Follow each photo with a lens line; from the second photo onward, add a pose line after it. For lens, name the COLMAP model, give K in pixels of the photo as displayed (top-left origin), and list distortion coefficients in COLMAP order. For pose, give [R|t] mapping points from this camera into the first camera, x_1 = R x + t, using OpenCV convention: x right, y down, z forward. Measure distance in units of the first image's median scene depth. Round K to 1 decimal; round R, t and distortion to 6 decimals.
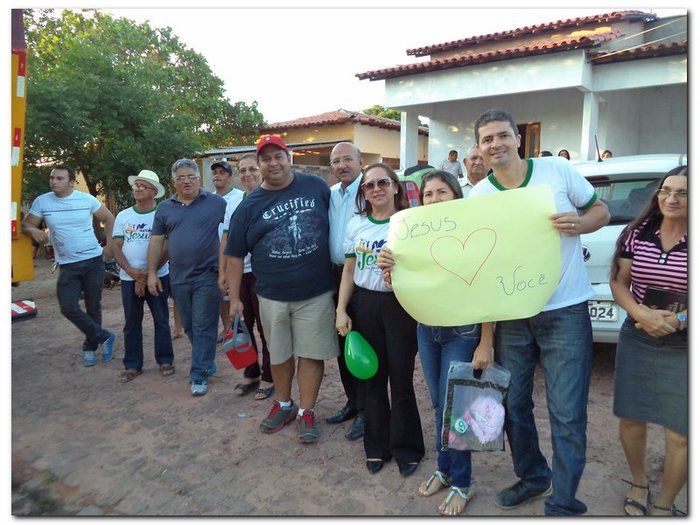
lens RADIAL K [[557.1, 0, 350.0], [0, 557.1, 262.5], [0, 0, 1]] dist [-0.016430, 0.006019]
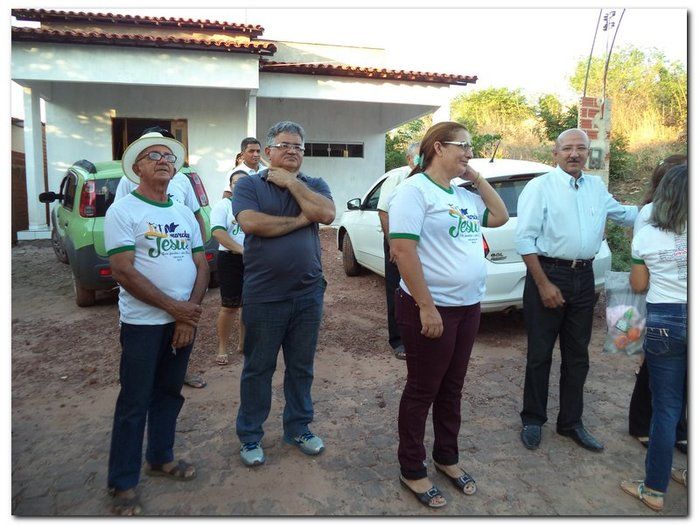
lens RADIAL K [[557.1, 0, 350.0], [0, 557.1, 262.5], [0, 0, 1]] dist [-0.016430, 0.006019]
pose [[0.580781, -0.103467, 0.807458, -0.334779], [0.110522, 0.992728, 0.047711, -0.015980], [-0.806522, 0.061532, 0.587993, 0.219720]]
